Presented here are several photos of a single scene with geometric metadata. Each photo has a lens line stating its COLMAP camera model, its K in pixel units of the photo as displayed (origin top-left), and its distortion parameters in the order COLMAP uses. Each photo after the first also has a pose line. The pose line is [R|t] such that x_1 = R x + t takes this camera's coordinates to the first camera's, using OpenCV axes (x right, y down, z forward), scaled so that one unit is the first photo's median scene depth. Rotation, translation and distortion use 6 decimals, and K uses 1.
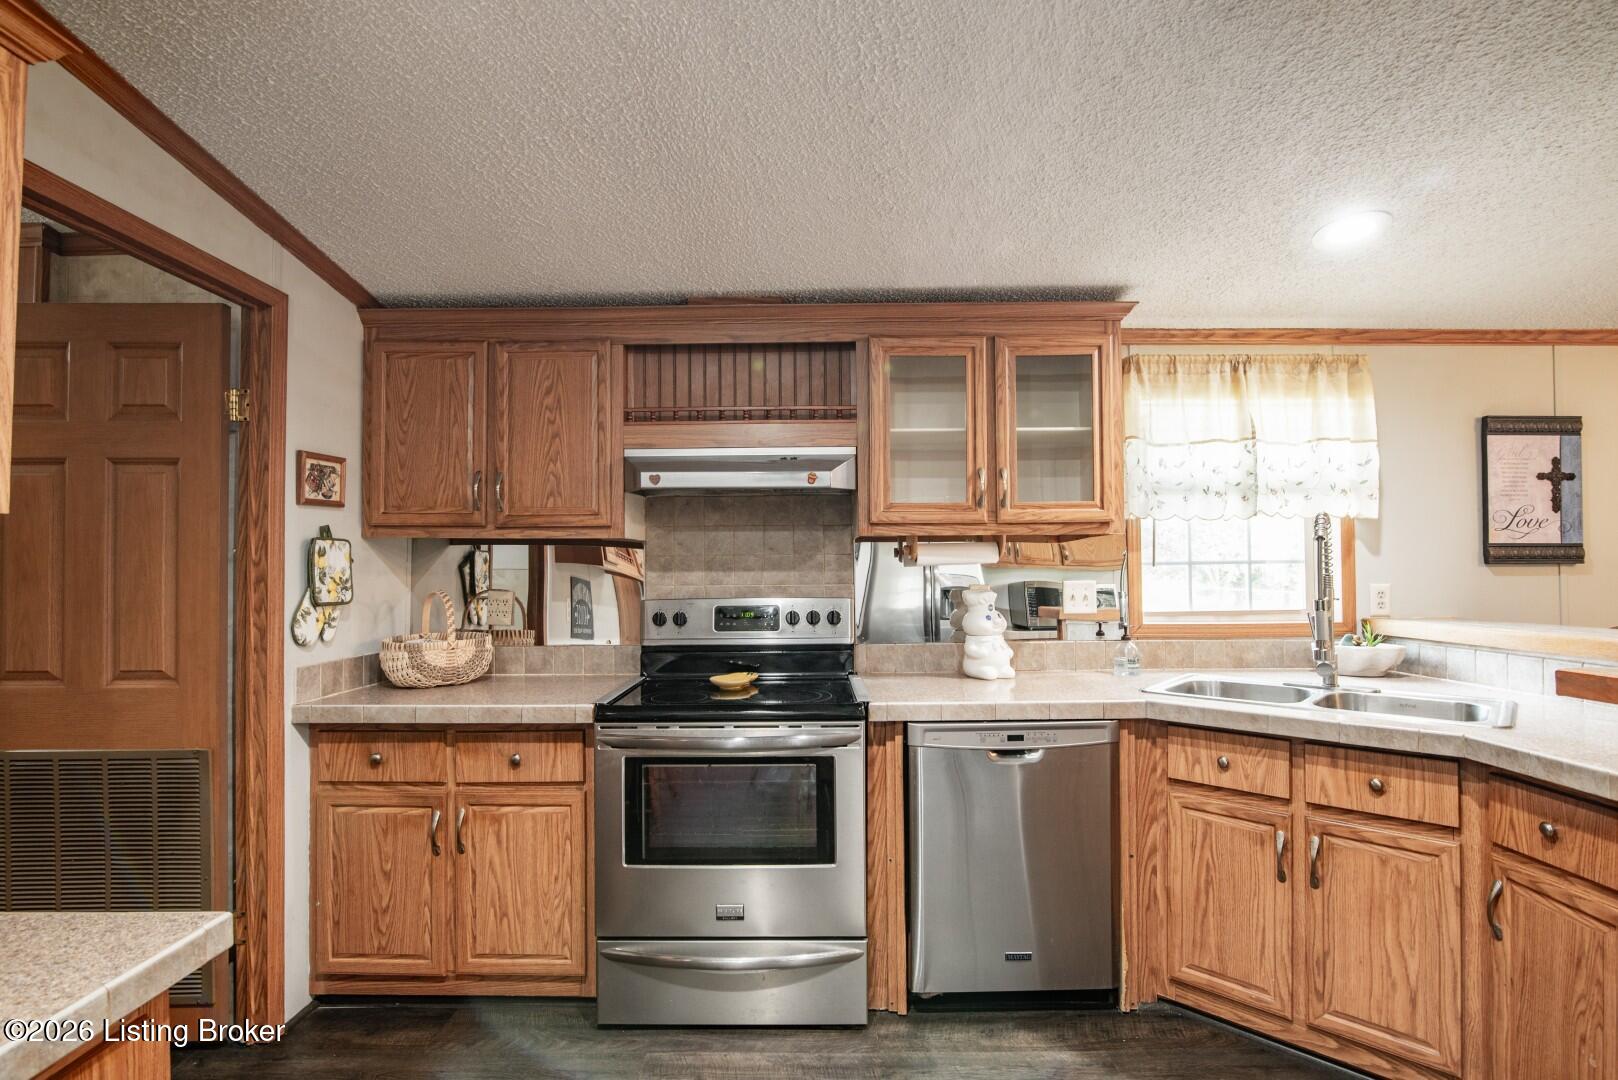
lens RADIAL K [[759.5, 0, 812.3], [0, 759.5, 556.4], [0, 0, 1]] dist [-0.020027, 0.002858]
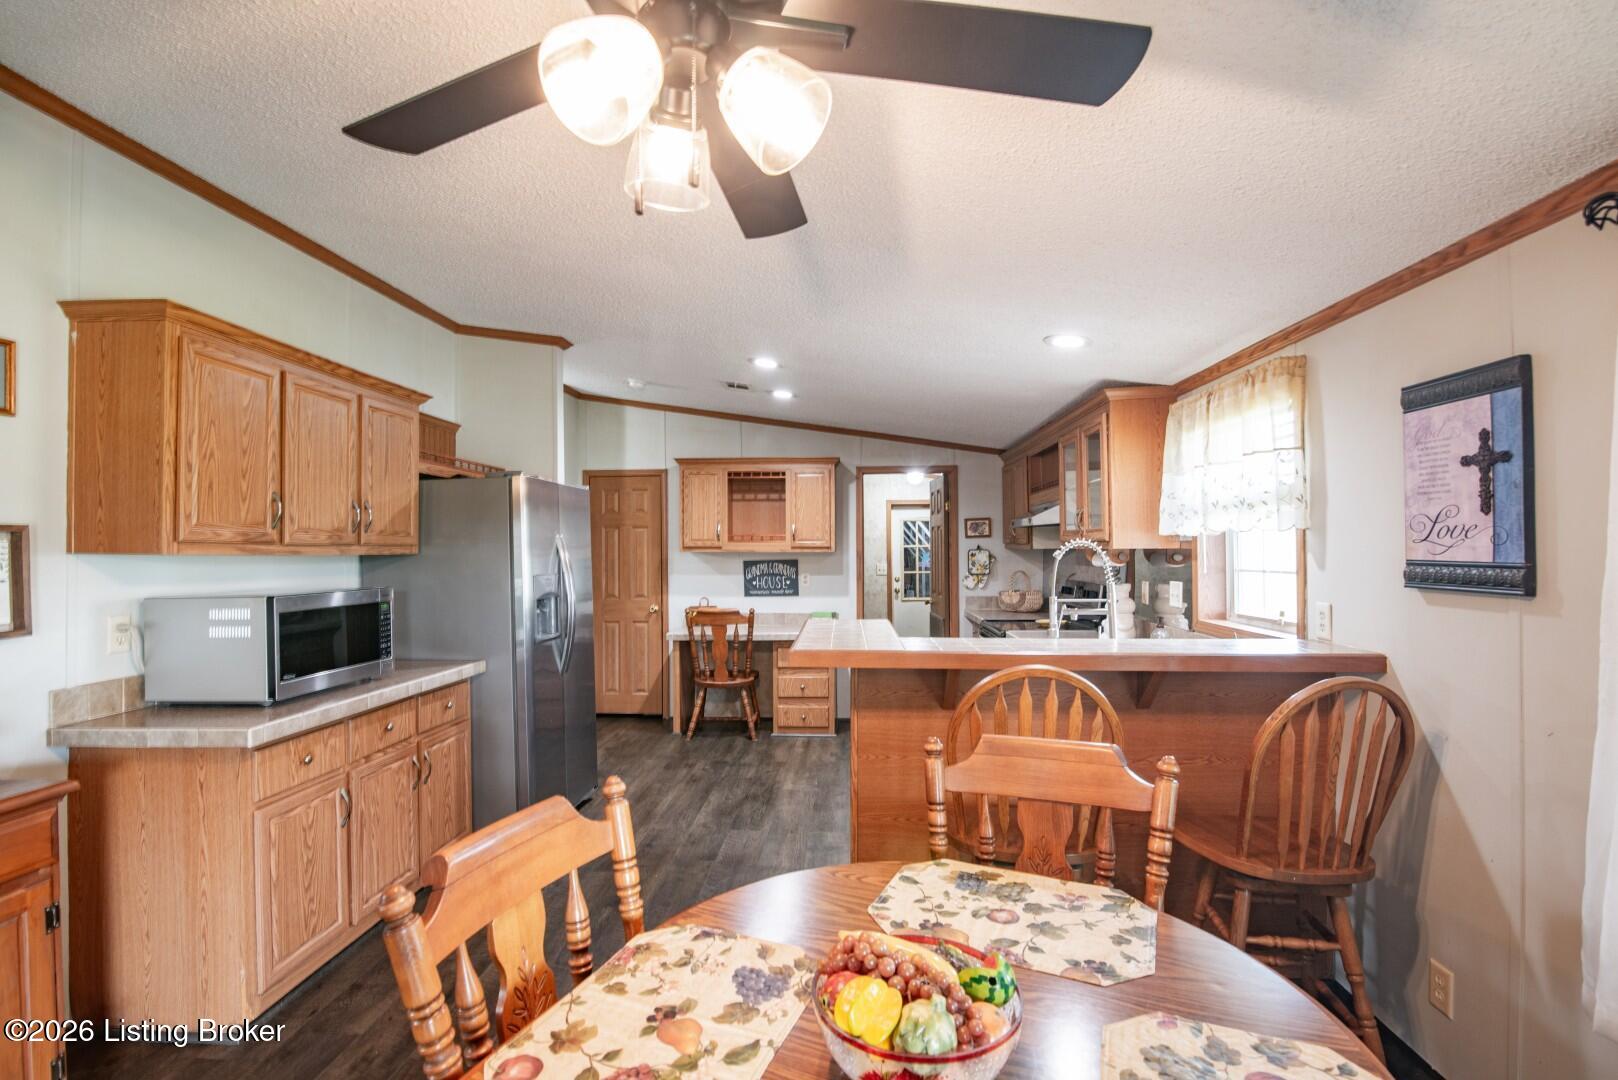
lens RADIAL K [[759.5, 0, 809.2], [0, 759.5, 548.9], [0, 0, 1]] dist [-0.020027, 0.002858]
pose [[-0.055226, 0.007296, -0.998447, 1.899702], [0.019237, 0.999795, 0.006242, -0.050202], [0.998289, -0.018863, -0.055355, 0.508037]]
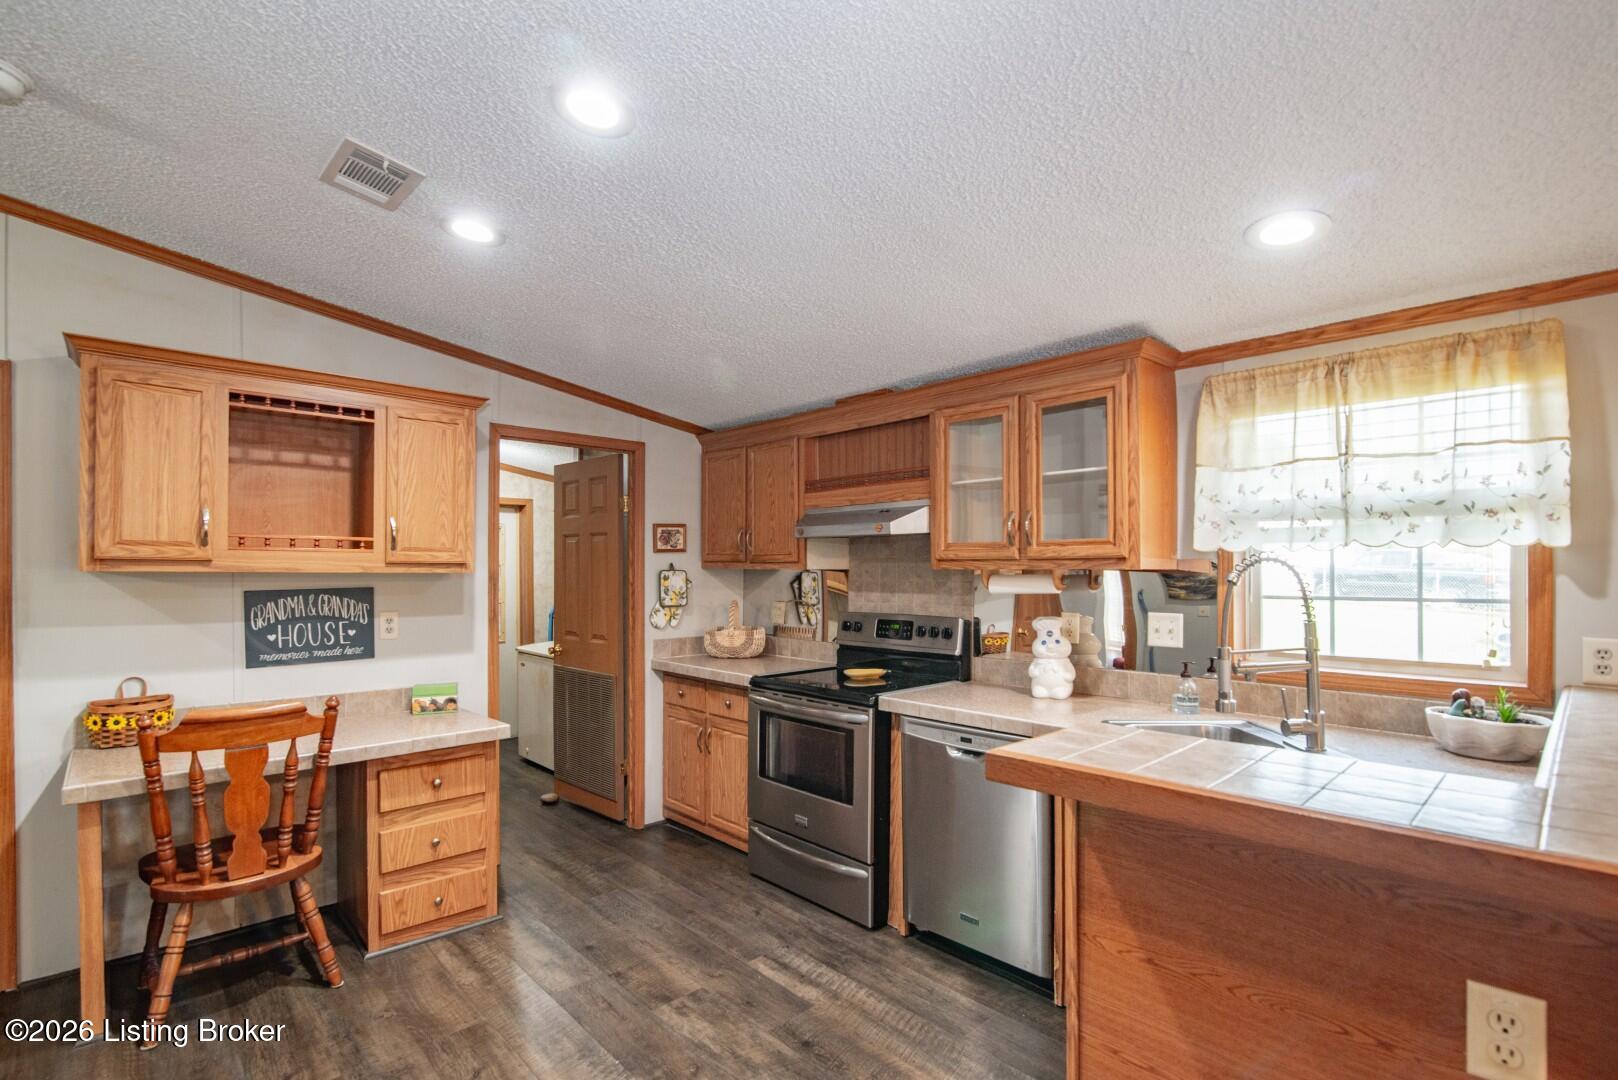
lens RADIAL K [[759.5, 0, 820.1], [0, 759.5, 580.4], [0, 0, 1]] dist [-0.020027, 0.002858]
pose [[0.690920, 0.017183, -0.722727, 0.853188], [0.003740, 0.999619, 0.027341, -0.044262], [0.722922, -0.021593, 0.690592, -0.005083]]
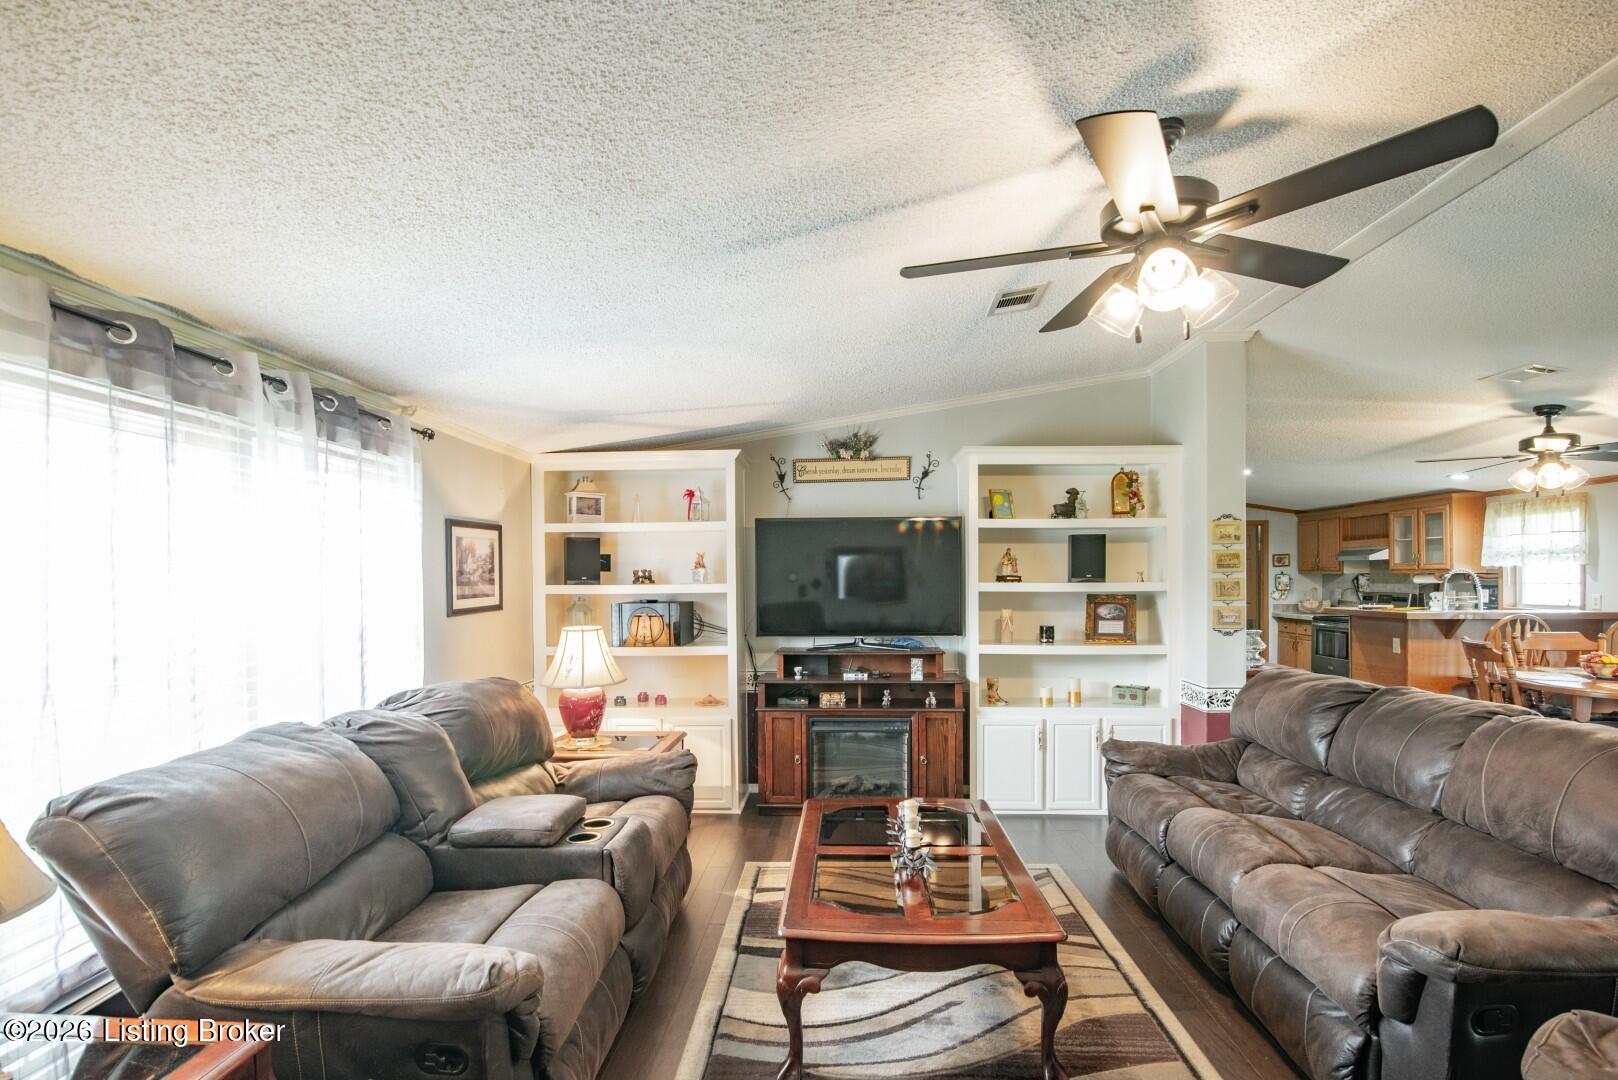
lens RADIAL K [[759.5, 0, 835.9], [0, 759.5, 579.4], [0, 0, 1]] dist [-0.020027, 0.002858]
pose [[-0.022887, 0.012375, -0.999661, 3.329075], [0.016064, 0.999799, 0.012009, -0.079002], [0.999609, -0.015784, -0.023081, -1.278325]]
